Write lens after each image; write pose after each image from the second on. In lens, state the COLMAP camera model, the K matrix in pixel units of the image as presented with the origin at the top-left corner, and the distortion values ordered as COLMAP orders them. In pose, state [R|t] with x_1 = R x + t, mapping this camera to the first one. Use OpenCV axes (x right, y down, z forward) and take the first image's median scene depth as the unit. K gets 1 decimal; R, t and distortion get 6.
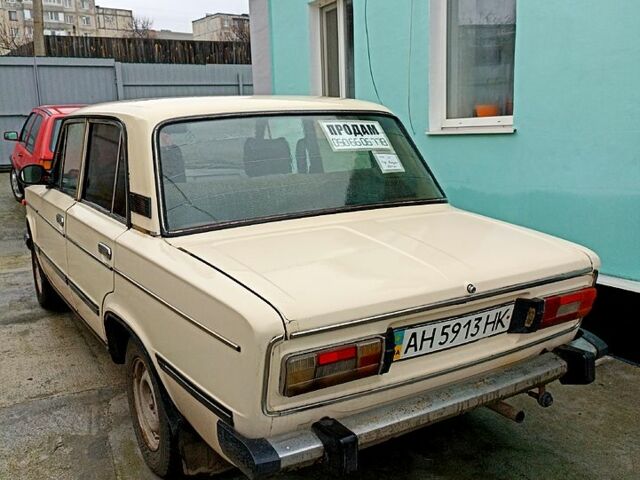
lens RADIAL K [[638.9, 0, 318.7], [0, 638.9, 256.7], [0, 0, 1]] dist [0.049793, -0.006194]
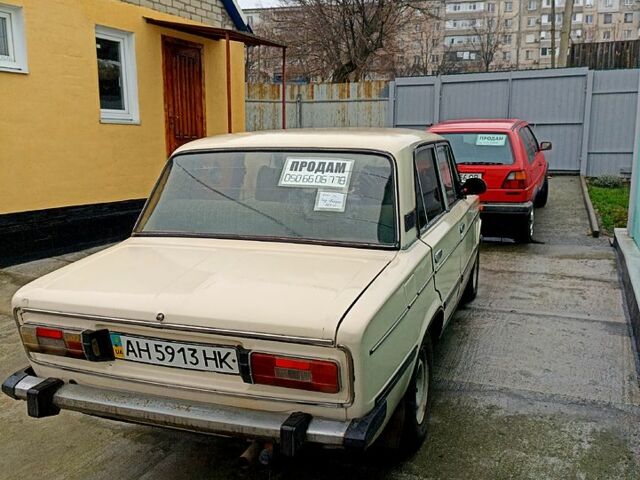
lens RADIAL K [[638.9, 0, 318.7], [0, 638.9, 256.7], [0, 0, 1]] dist [0.049793, -0.006194]
pose [[0.618082, 0.174123, -0.766587, 1.137668], [-0.172935, 0.981389, 0.083479, -0.179461], [0.766856, 0.080973, 0.636691, 0.431217]]
